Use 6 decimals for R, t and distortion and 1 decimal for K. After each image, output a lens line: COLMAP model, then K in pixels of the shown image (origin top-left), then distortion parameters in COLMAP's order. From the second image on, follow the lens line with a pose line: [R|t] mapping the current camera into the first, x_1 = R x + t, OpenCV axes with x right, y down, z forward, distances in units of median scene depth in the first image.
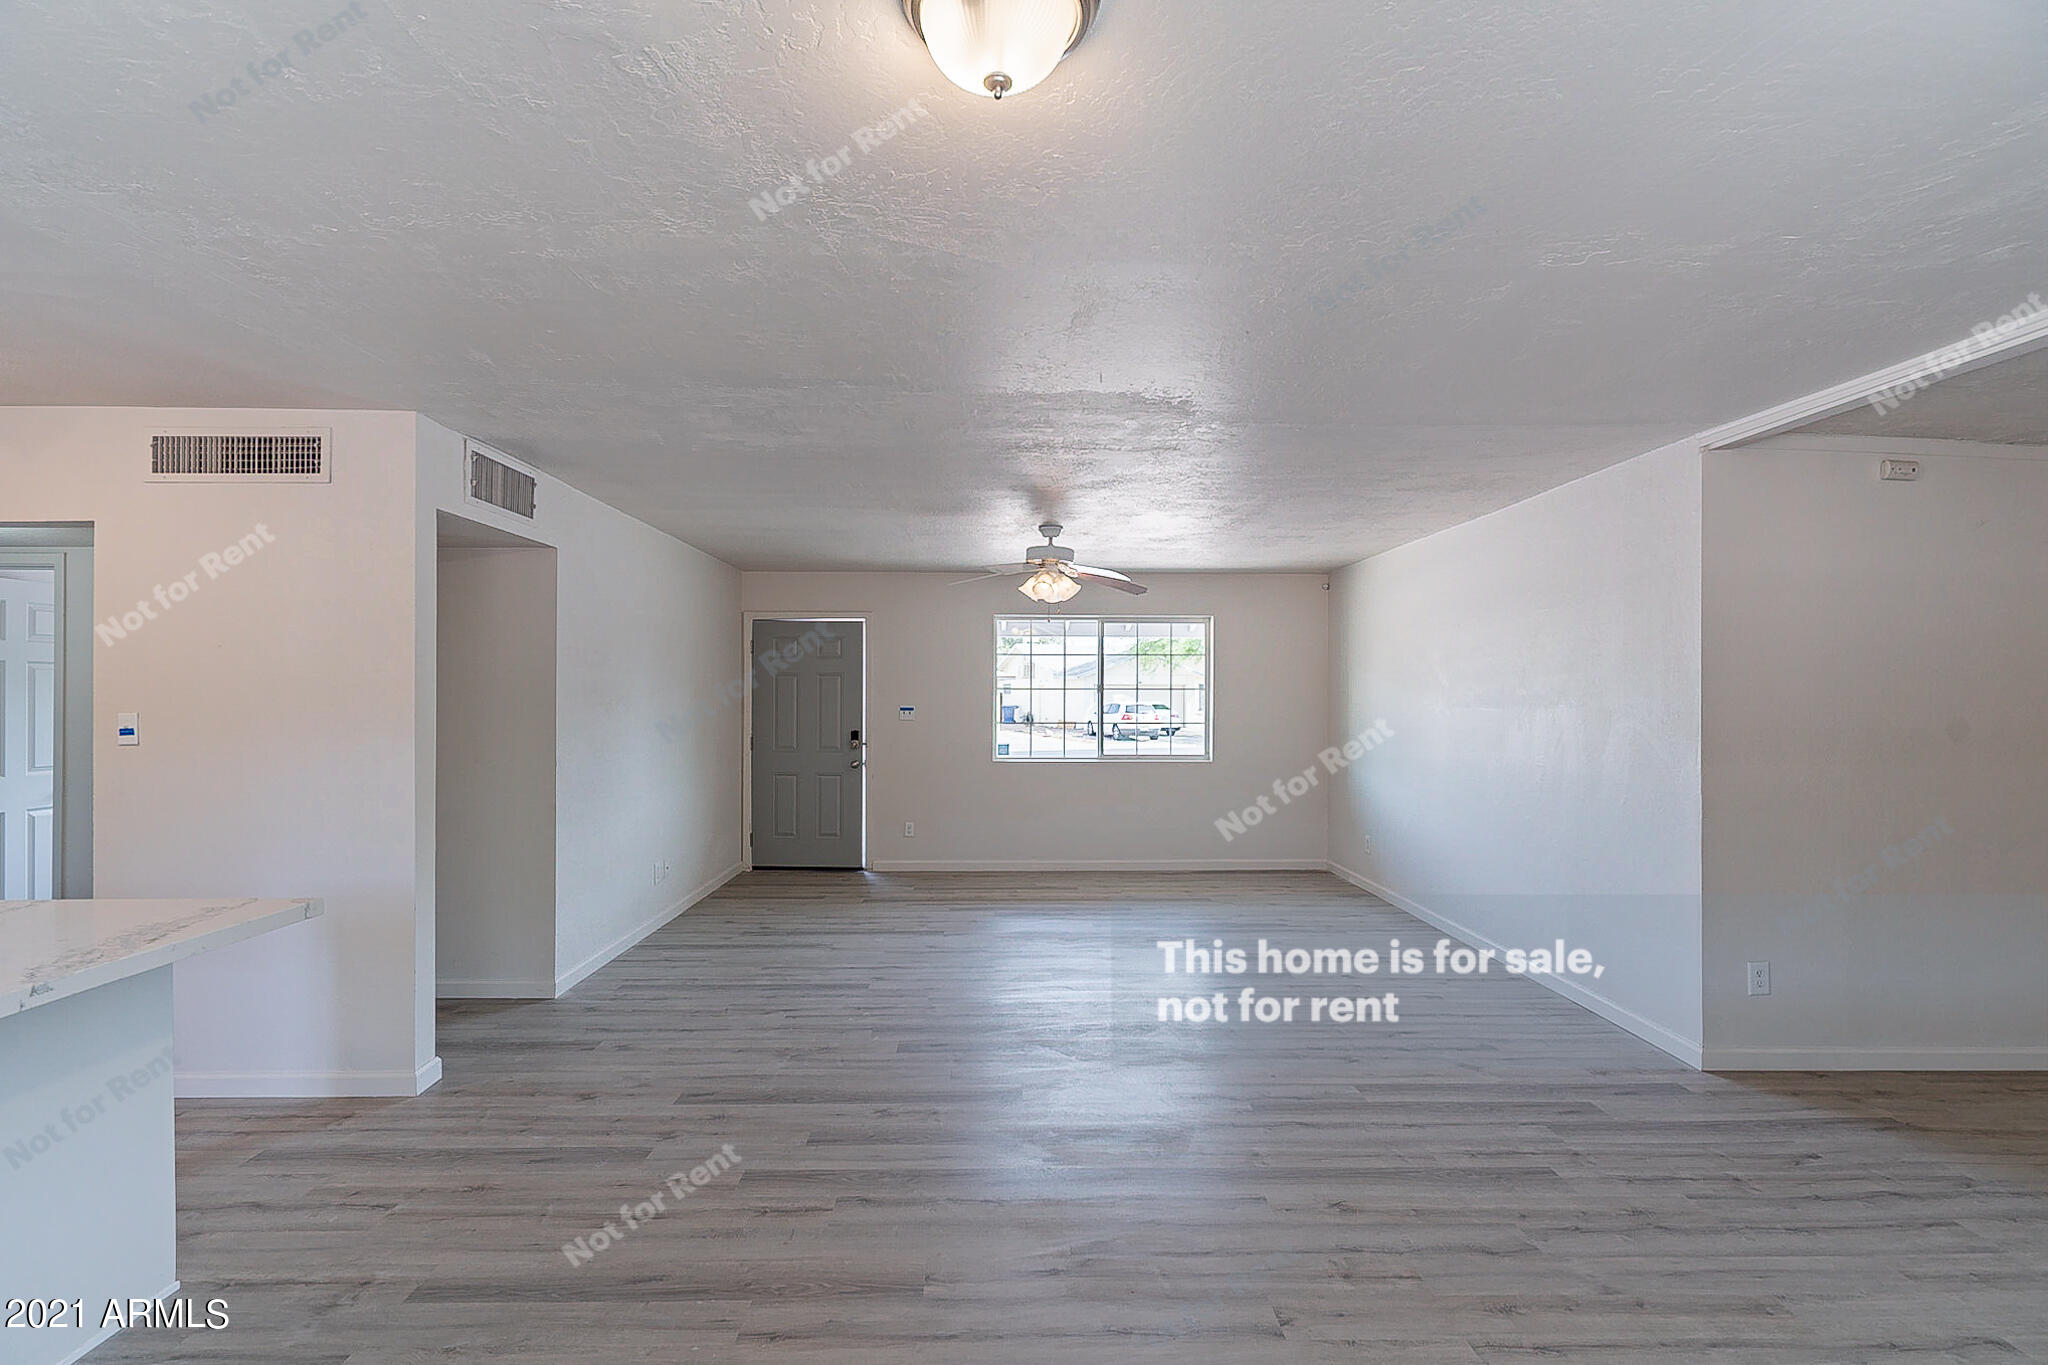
lens RADIAL K [[925.7, 0, 1013.8], [0, 925.7, 702.2], [0, 0, 1]] dist [-0.002932, 0.000548]
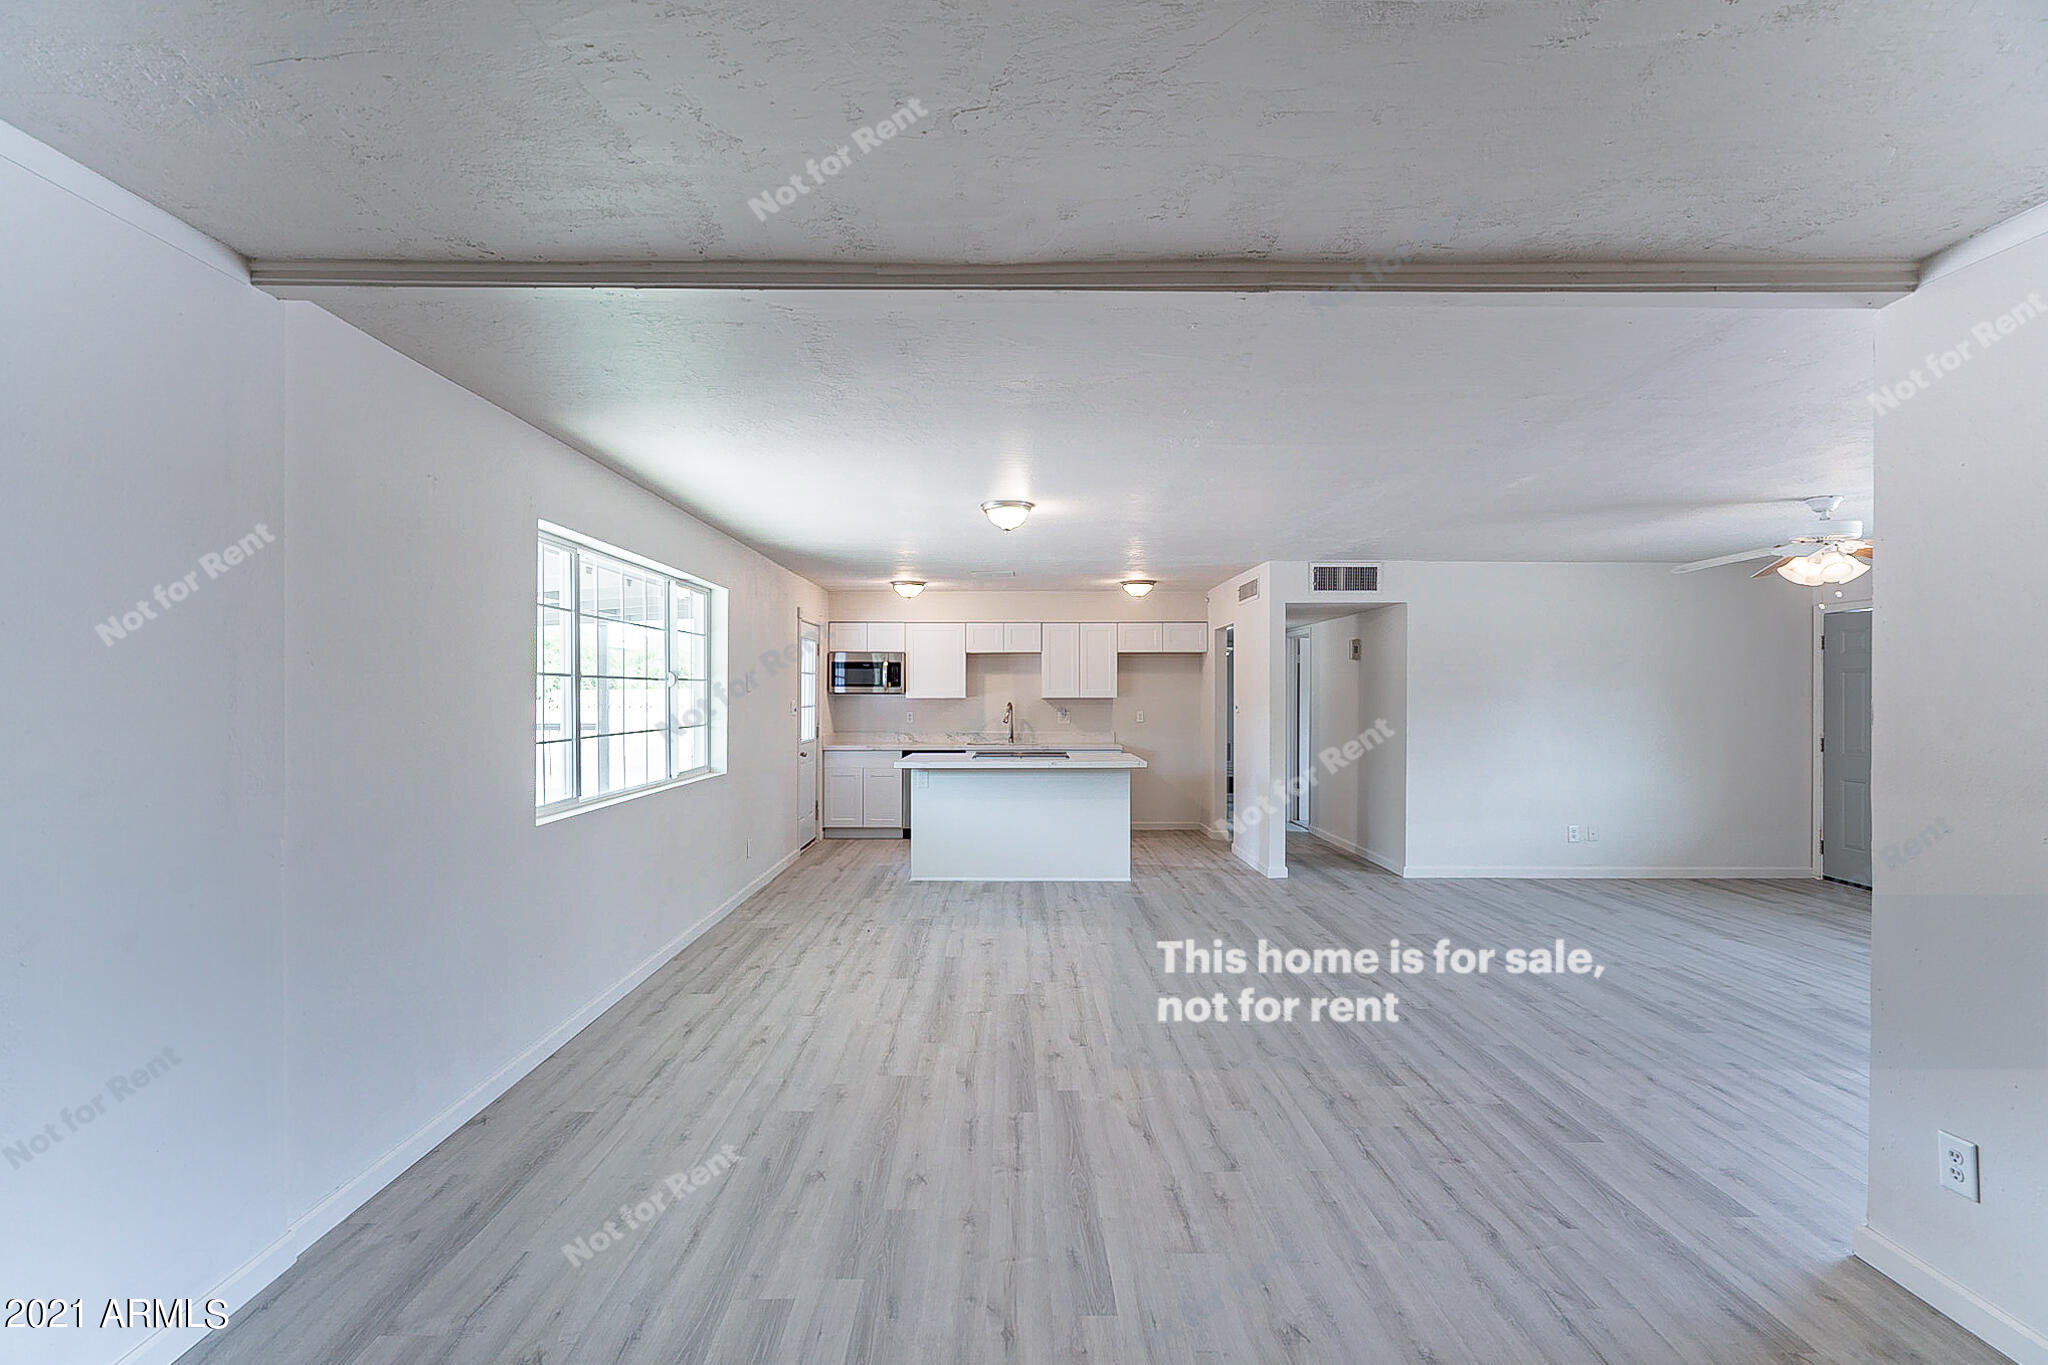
lens RADIAL K [[925.7, 0, 1022.4], [0, 925.7, 658.5], [0, 0, 1]] dist [-0.002932, 0.000548]
pose [[-0.005226, -0.038400, -0.999249, 1.493820], [-0.009642, 0.999218, -0.038349, 0.003299], [0.999940, 0.009434, -0.005592, 0.422618]]
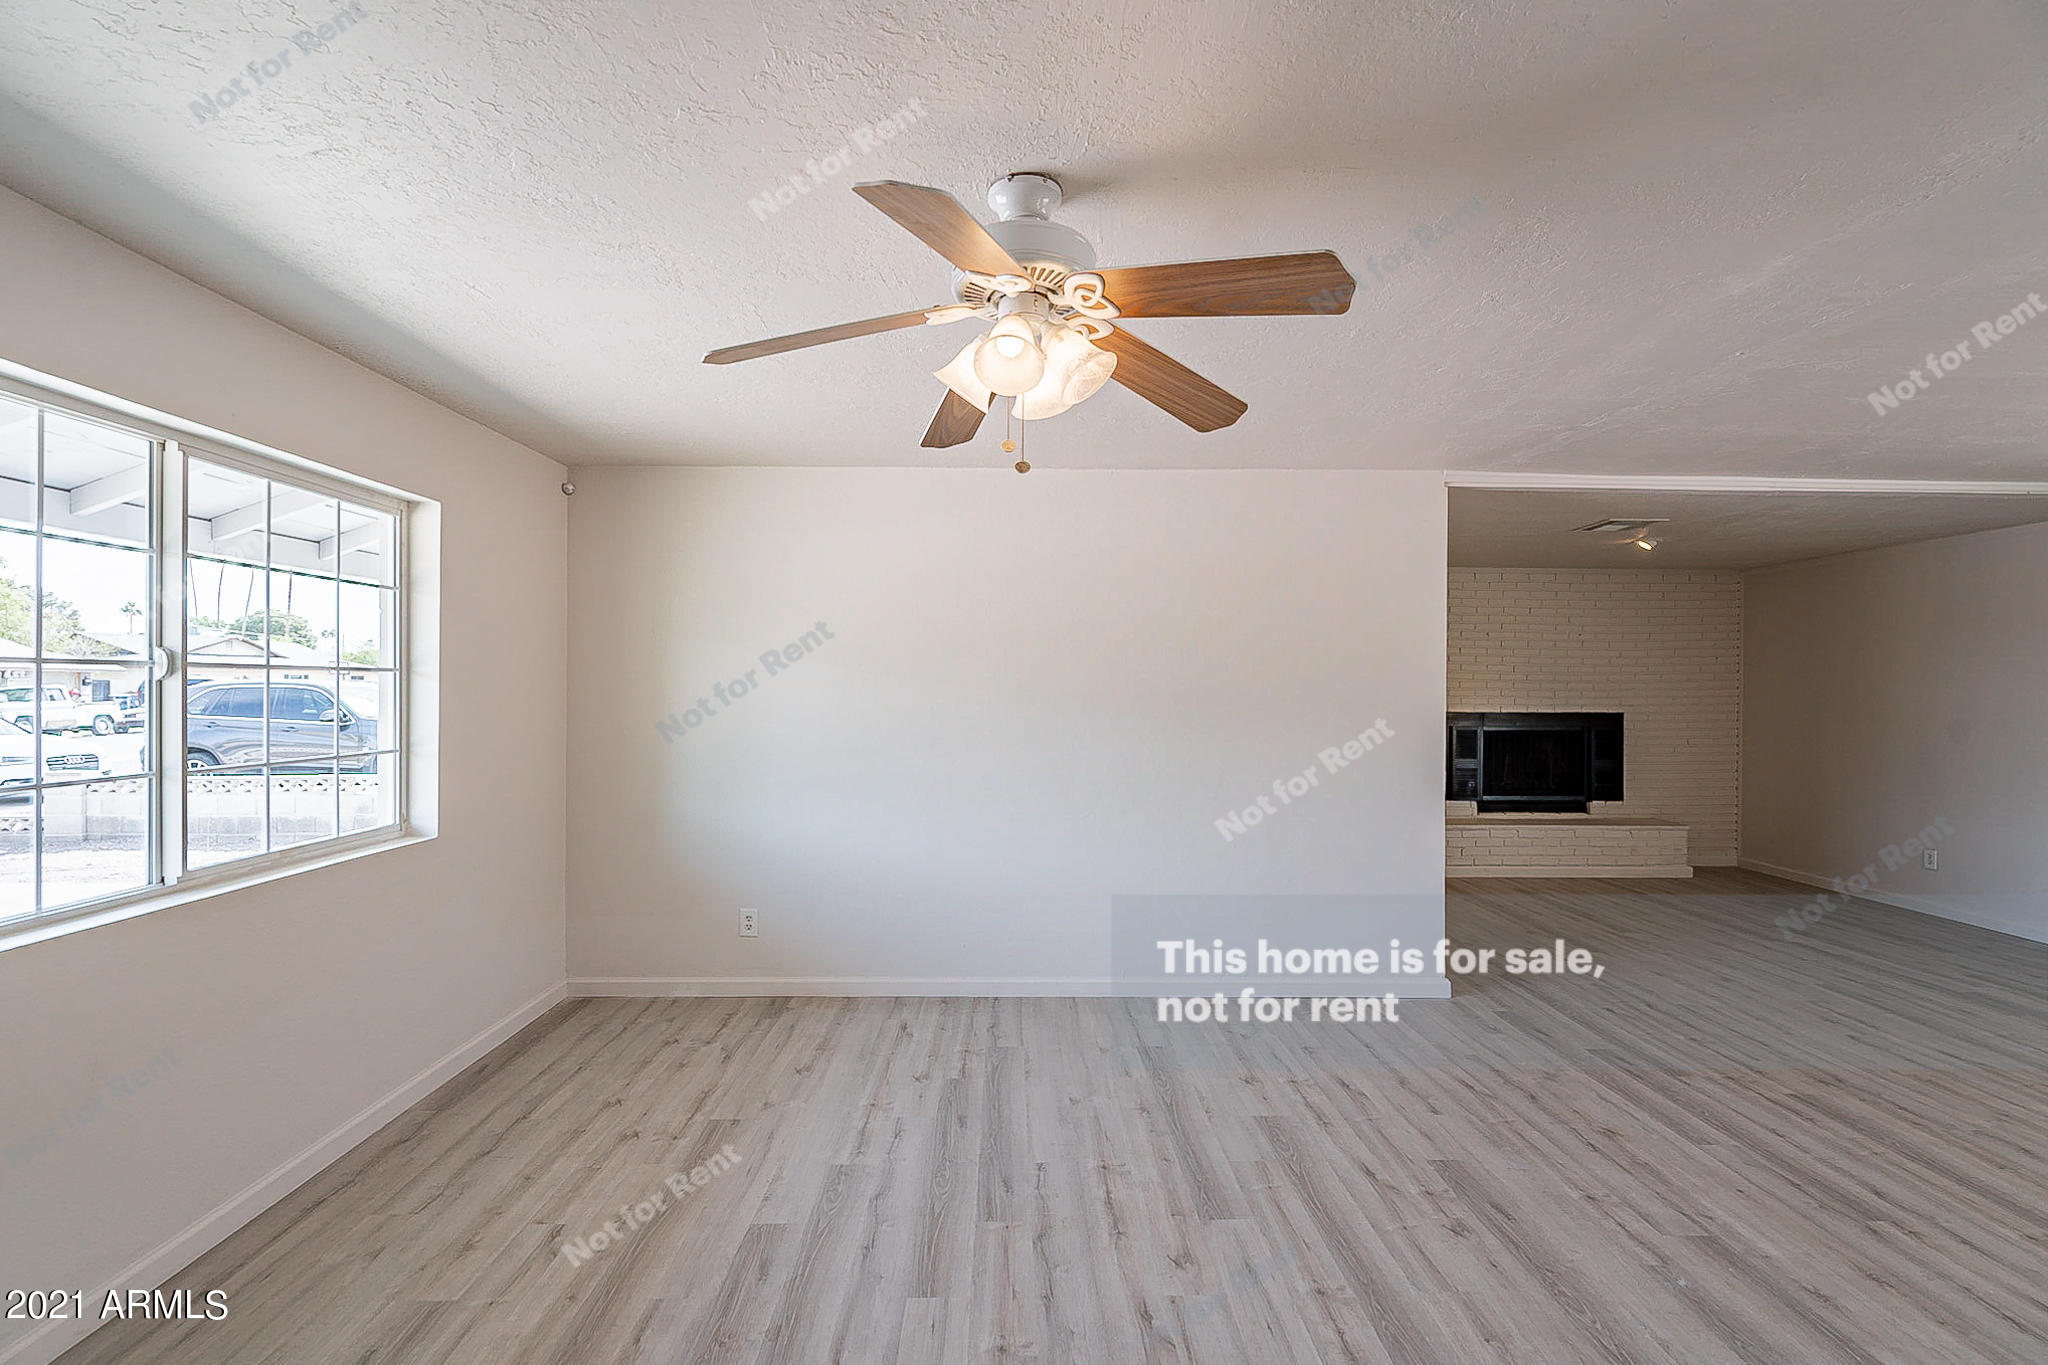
lens RADIAL K [[925.7, 0, 1019.7], [0, 925.7, 681.0], [0, 0, 1]] dist [-0.002932, 0.000548]
pose [[0.004712, 0.005238, 0.999975, -0.500769], [0.002100, 0.999984, -0.005248, -0.013794], [-0.999987, 0.002125, 0.004701, 1.635204]]
